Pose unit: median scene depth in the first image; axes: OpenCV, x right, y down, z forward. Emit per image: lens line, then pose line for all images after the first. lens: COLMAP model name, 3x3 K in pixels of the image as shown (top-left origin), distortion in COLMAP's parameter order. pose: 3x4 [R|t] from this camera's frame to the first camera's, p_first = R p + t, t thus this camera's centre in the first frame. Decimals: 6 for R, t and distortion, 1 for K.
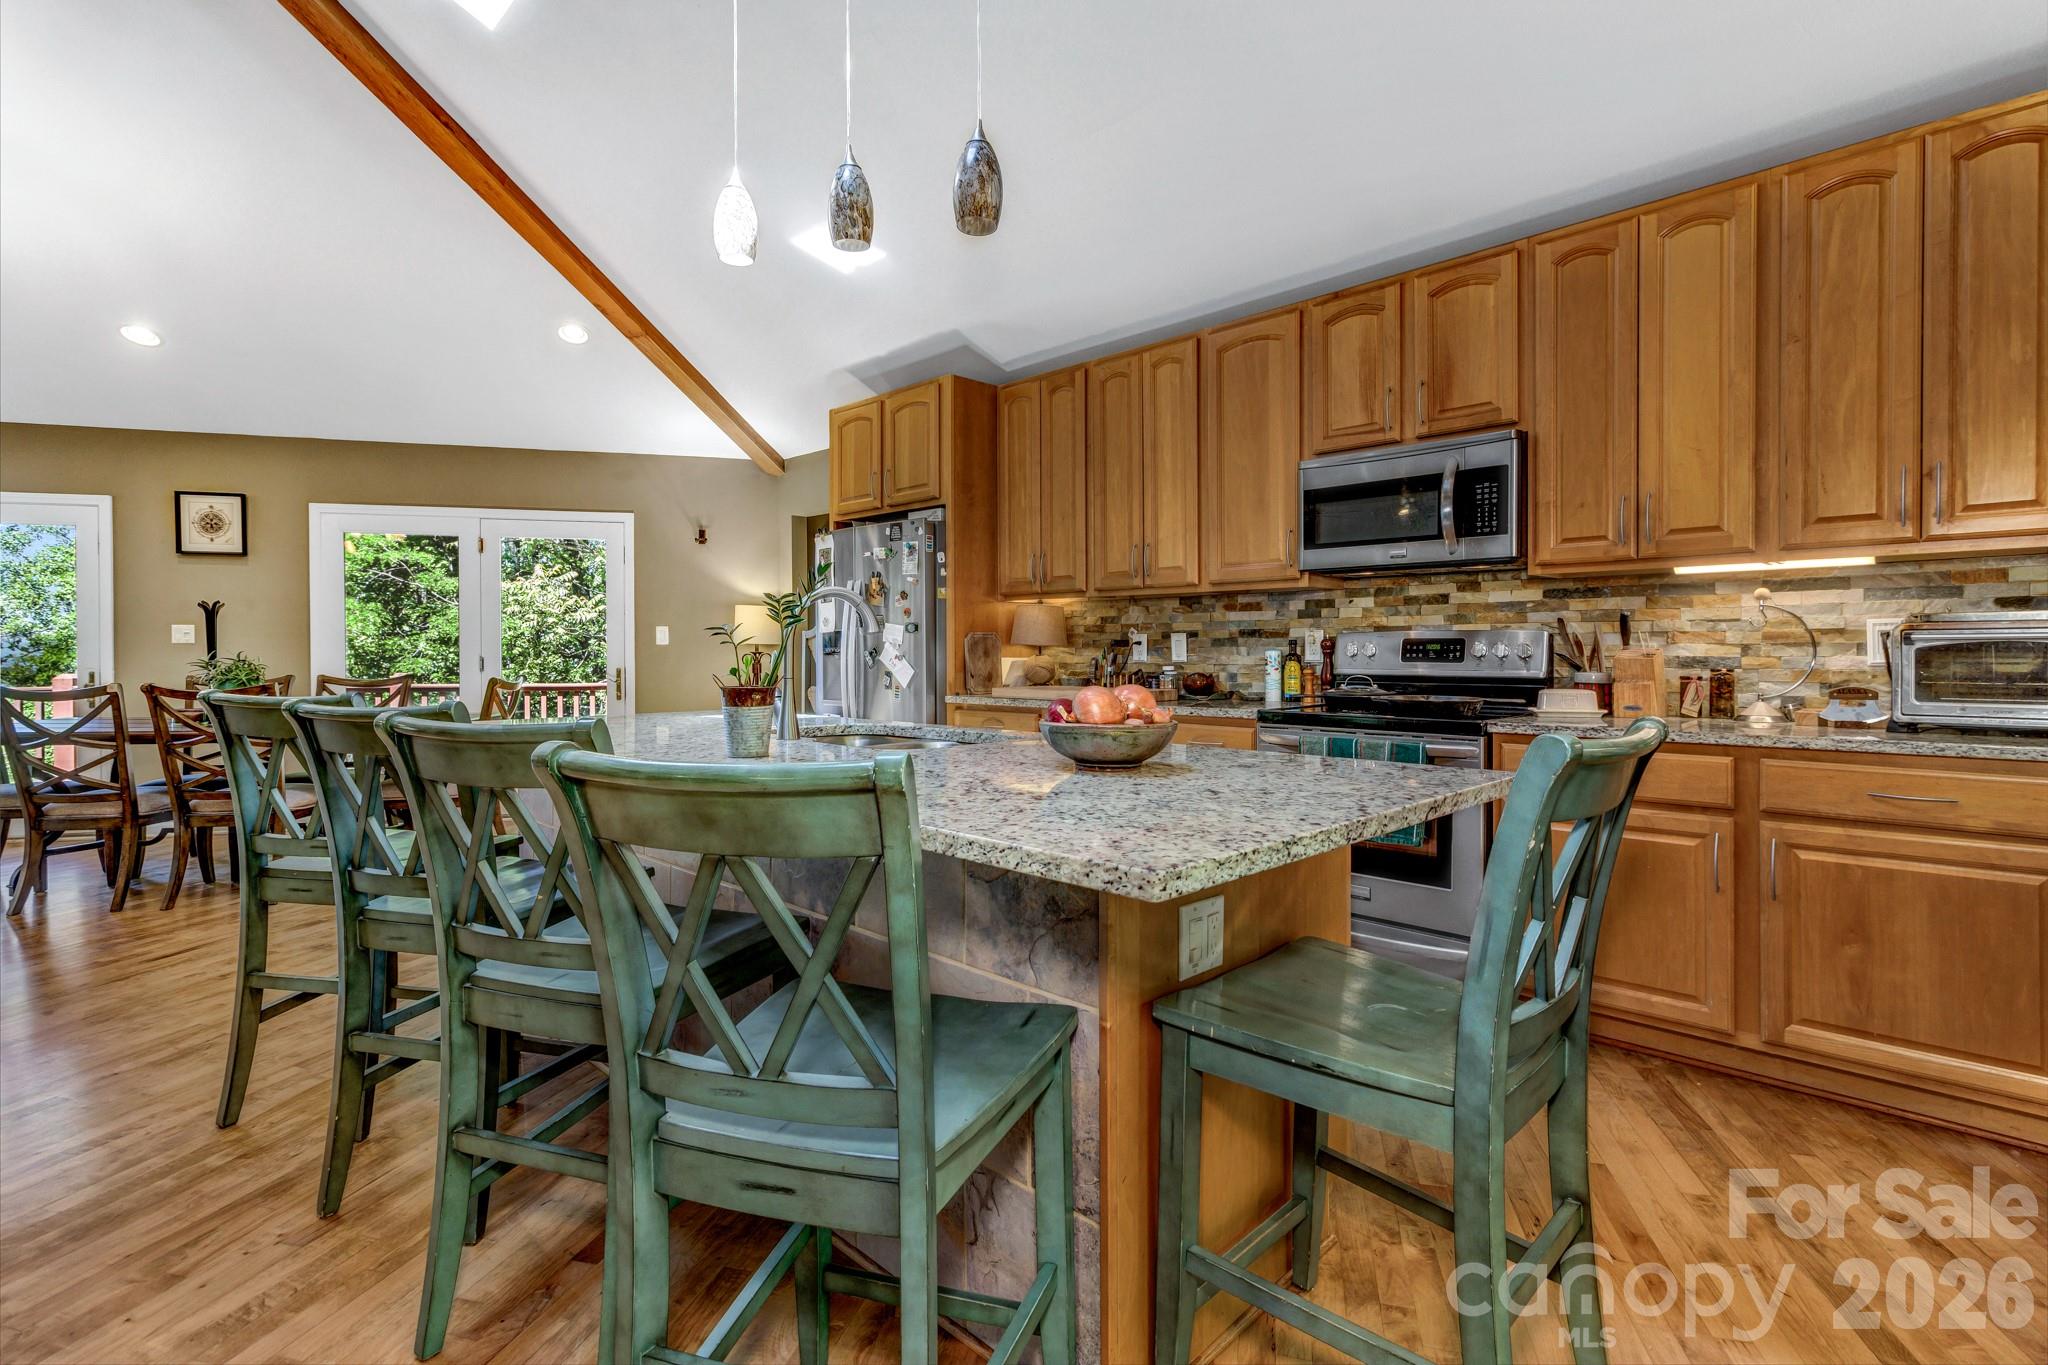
lens RADIAL K [[980.7, 0, 1027.1], [0, 980.7, 656.3], [0, 0, 1]] dist [0.013107, 0.000406]
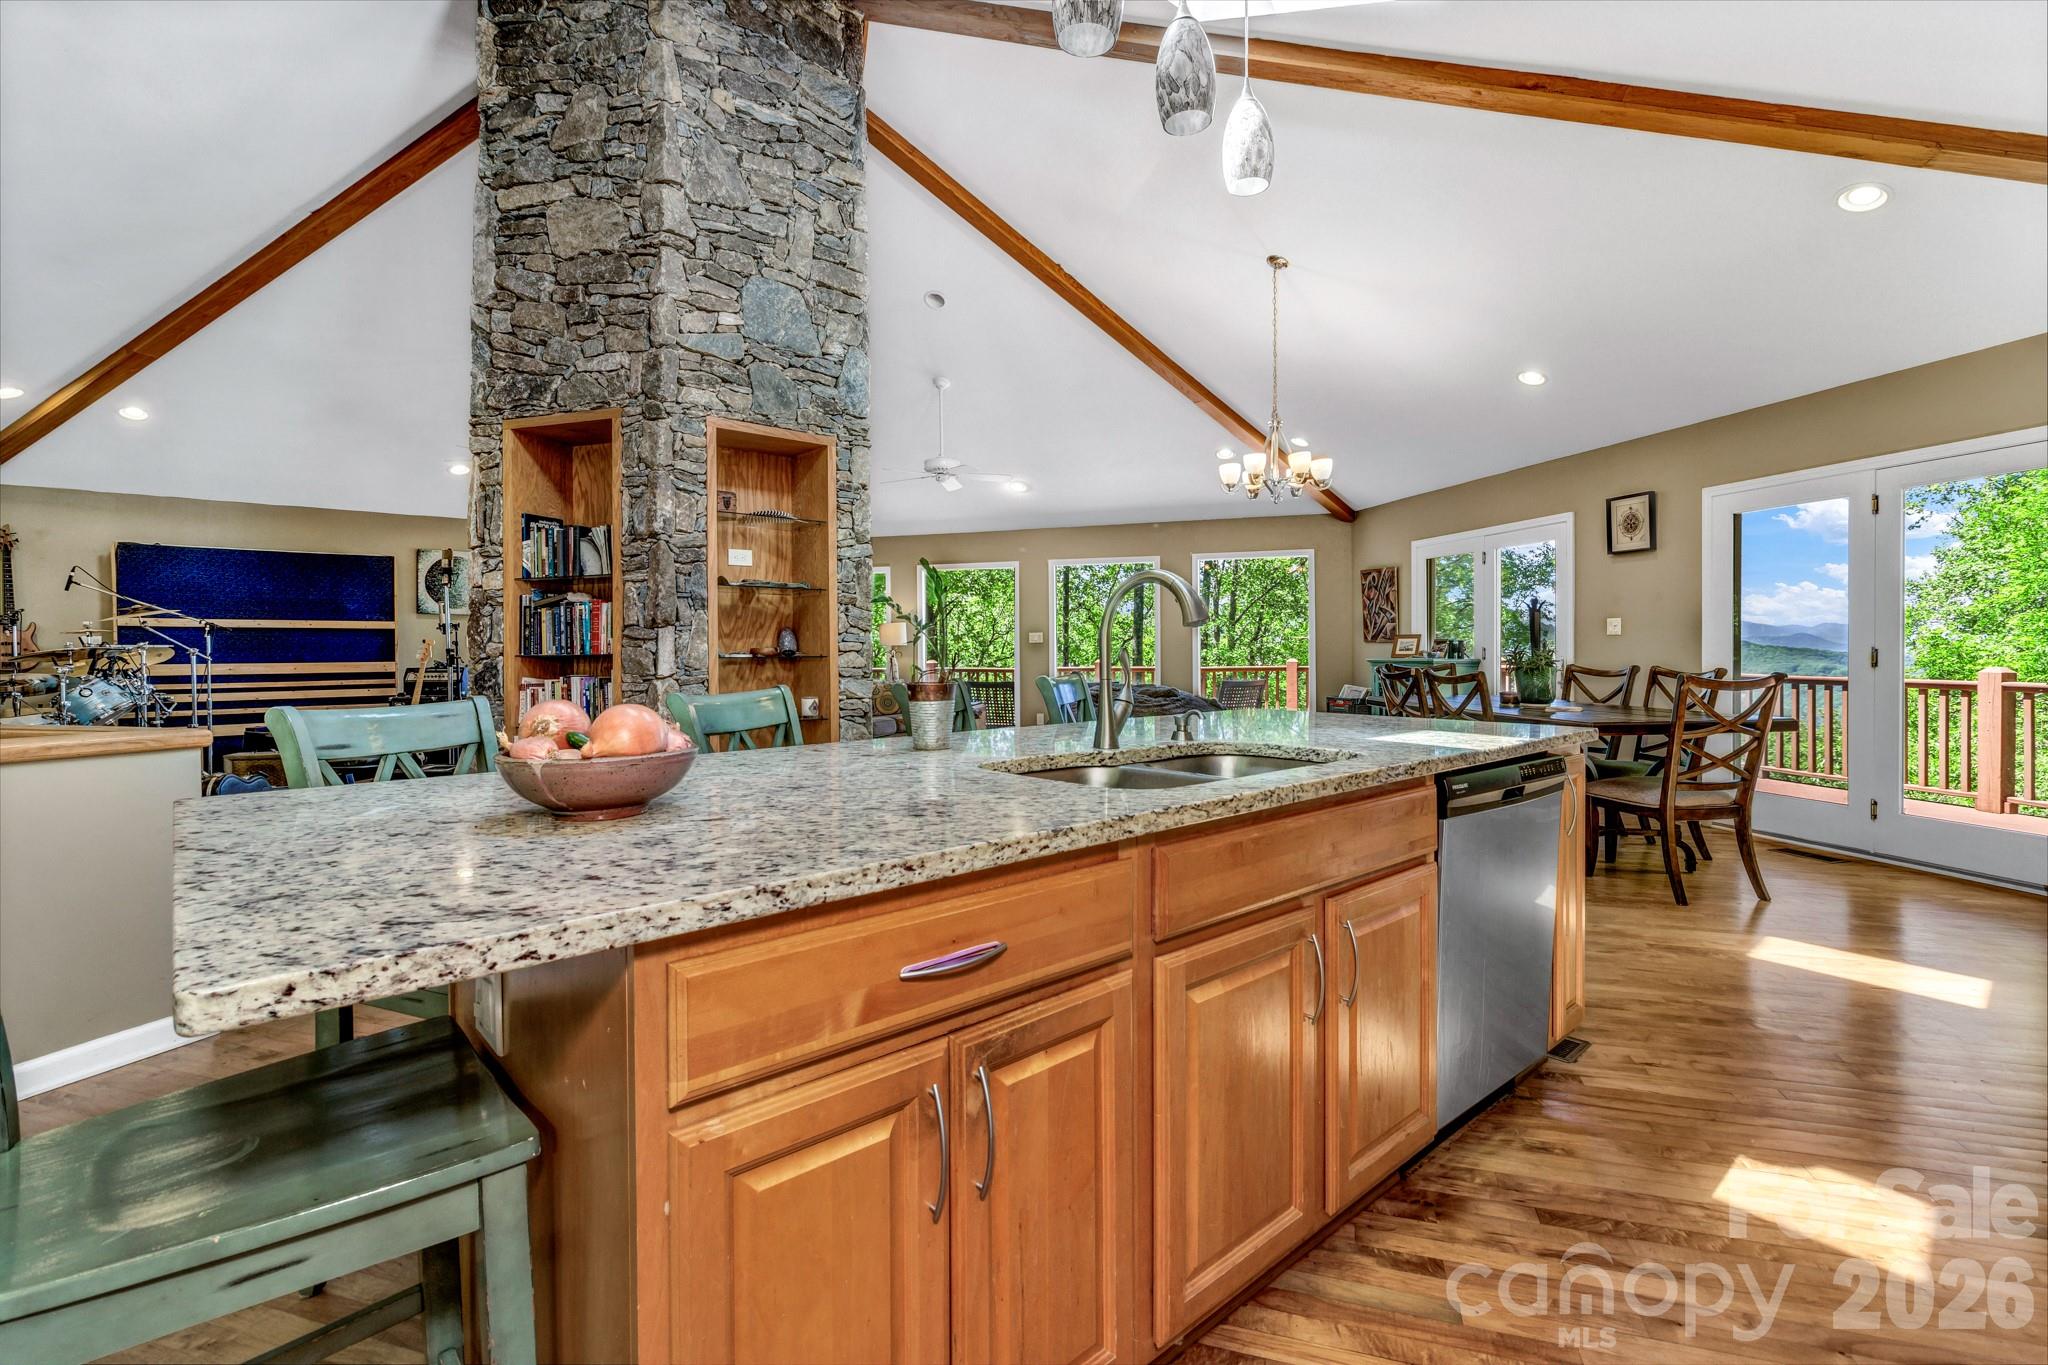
lens RADIAL K [[947.2, 0, 1028.4], [0, 947.2, 657.0], [0, 0, 1]] dist [0.004085, 0.001028]
pose [[-0.056137, 0.013694, -0.998329, 0.344245], [0.002682, 0.999904, 0.013565, -0.006844], [0.998419, -0.001916, -0.056168, 0.553347]]
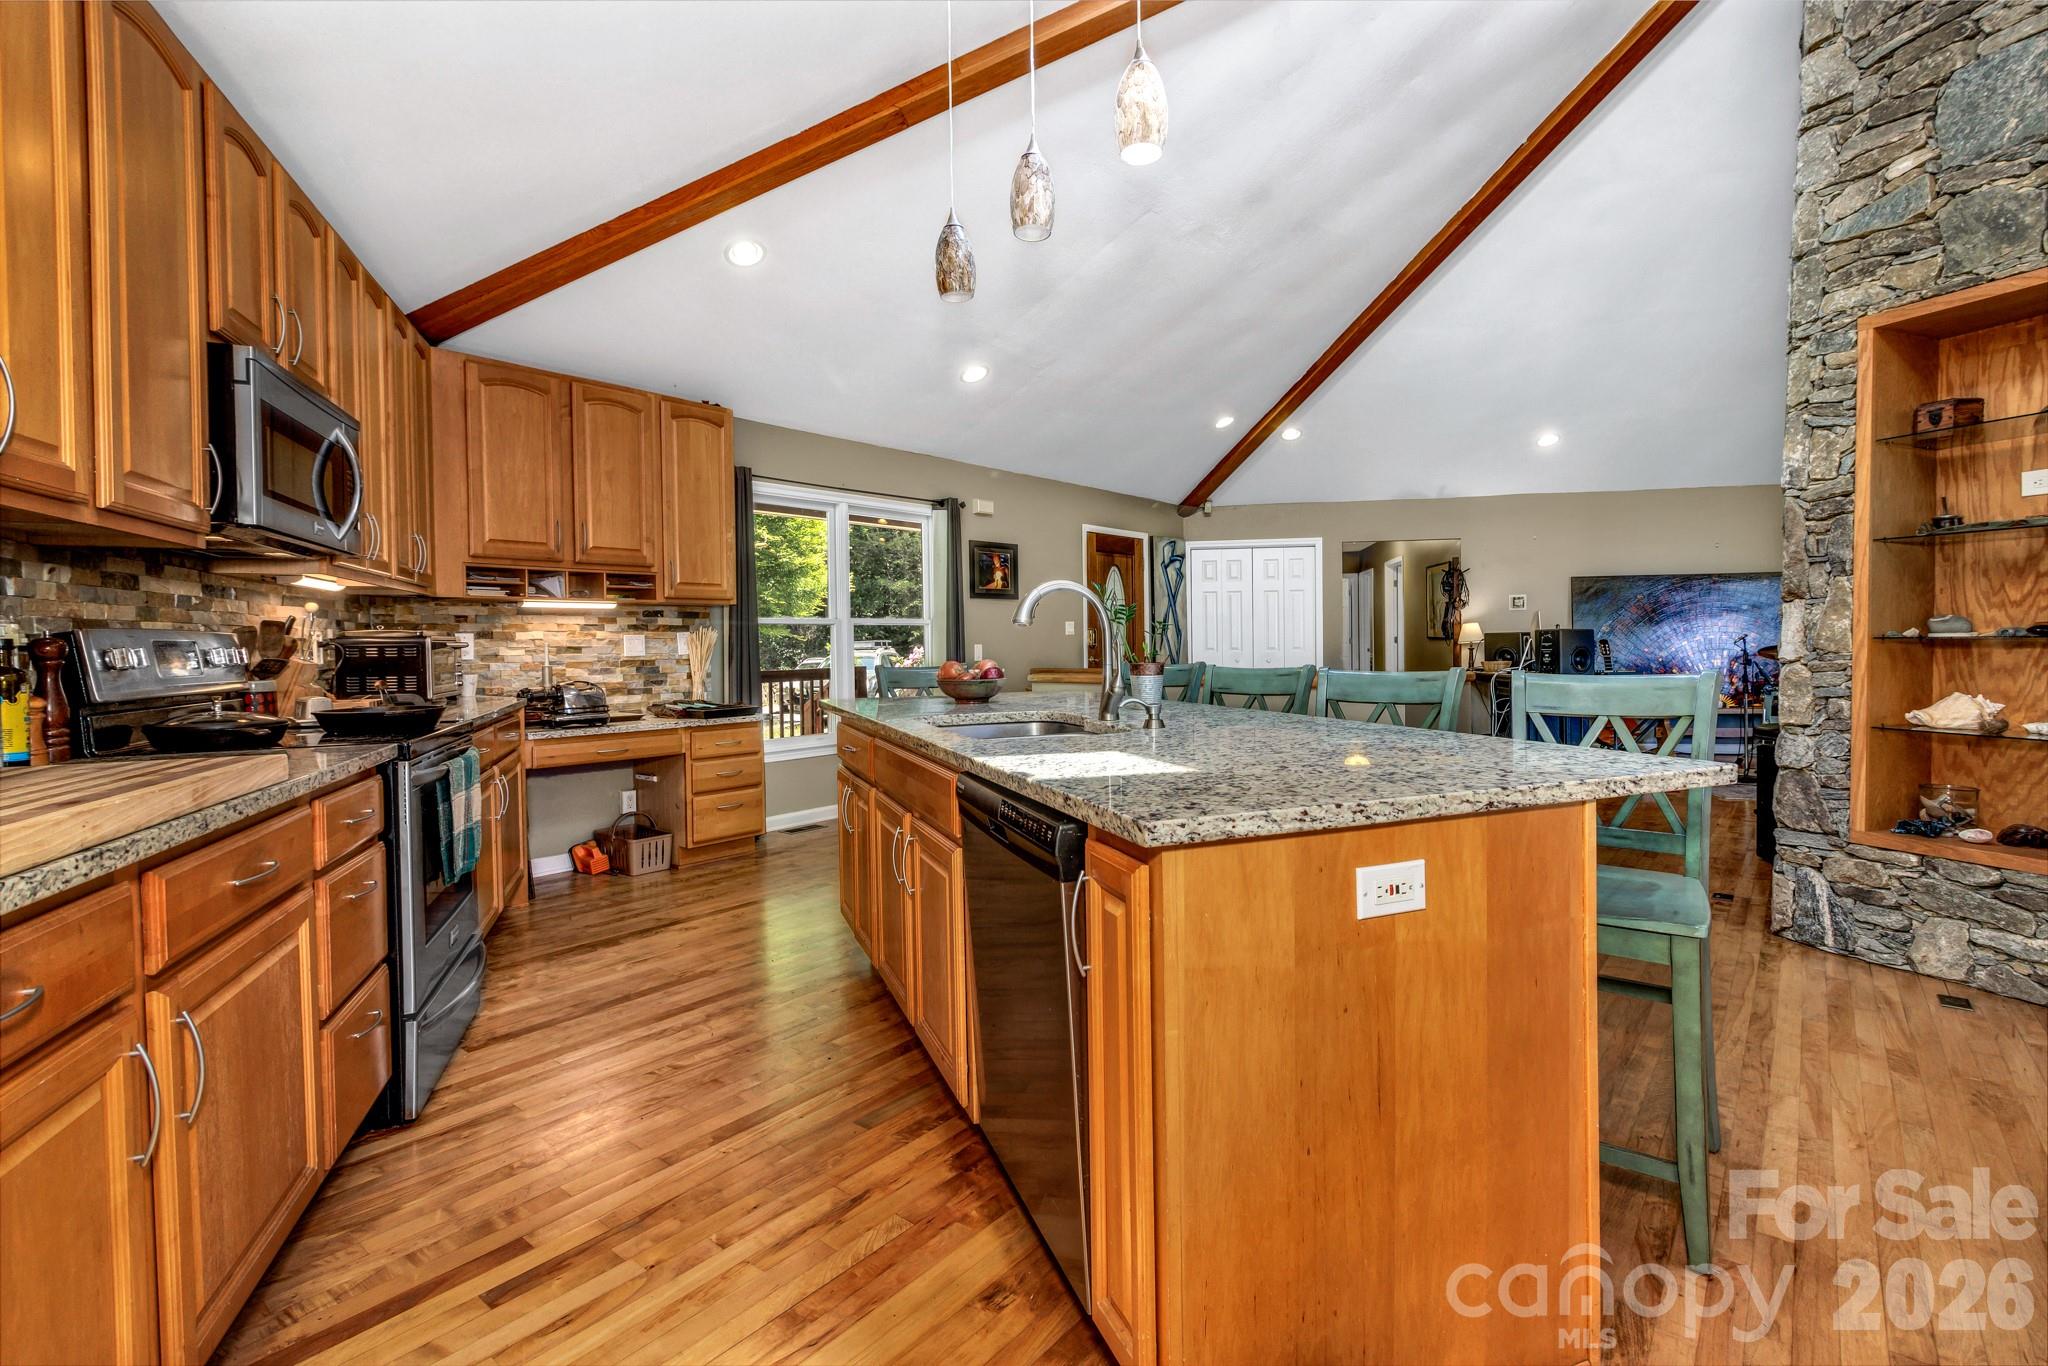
lens RADIAL K [[947.2, 0, 1028.4], [0, 947.2, 657.5], [0, 0, 1]] dist [0.004085, 0.001028]
pose [[-0.905720, 0.010017, 0.423757, -0.338735], [0.020574, 0.999581, 0.020343, -0.006704], [-0.423376, 0.027144, -0.905547, 1.121740]]
